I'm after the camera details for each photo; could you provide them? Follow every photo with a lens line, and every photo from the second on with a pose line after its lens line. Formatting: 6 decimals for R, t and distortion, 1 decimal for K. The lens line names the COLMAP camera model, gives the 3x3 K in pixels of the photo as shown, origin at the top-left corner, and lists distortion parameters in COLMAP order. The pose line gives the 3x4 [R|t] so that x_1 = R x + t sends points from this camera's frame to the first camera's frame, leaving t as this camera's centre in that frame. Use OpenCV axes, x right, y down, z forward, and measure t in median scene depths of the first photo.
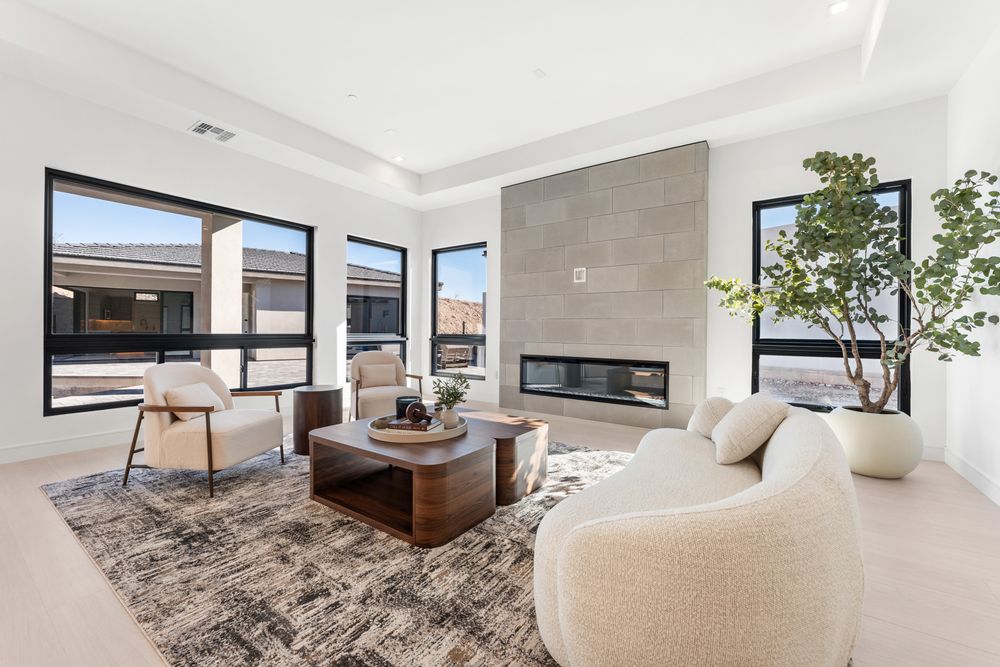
lens RADIAL K [[426.3, 0, 486.3], [0, 426.3, 330.2], [0, 0, 1]] dist [-0.000749, 0.000097]
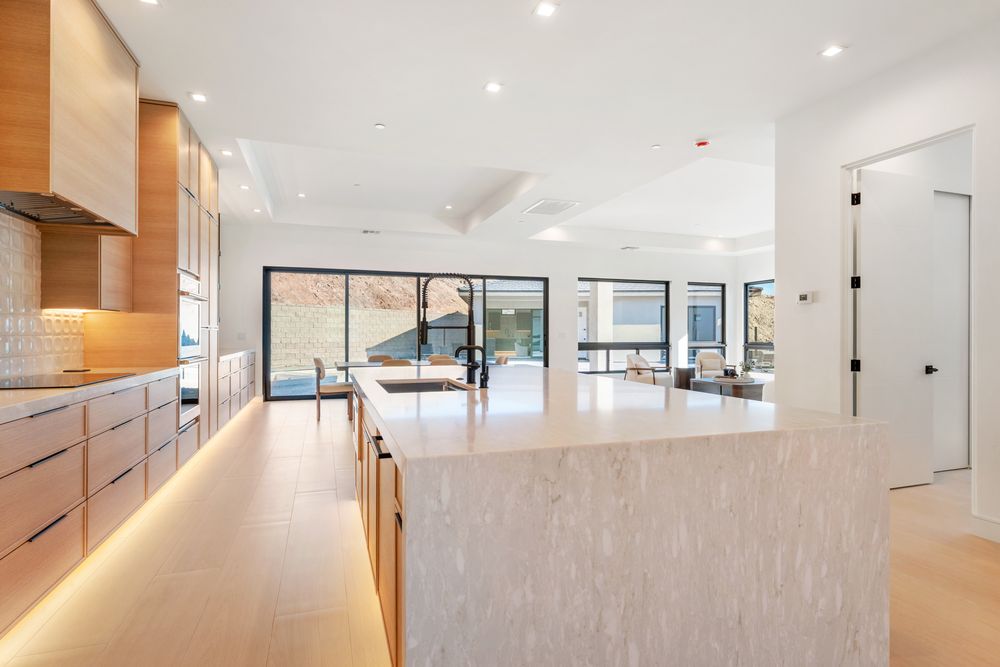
lens RADIAL K [[506.8, 0, 500.0], [0, 506.8, 333.5], [0, 0, 1]] dist [-0.001134, -0.000152]
pose [[0.828134, -0.005431, -0.560505, 0.171554], [0.003778, 0.999984, -0.004108, -0.019016], [0.560518, 0.001285, 0.828141, -1.022178]]
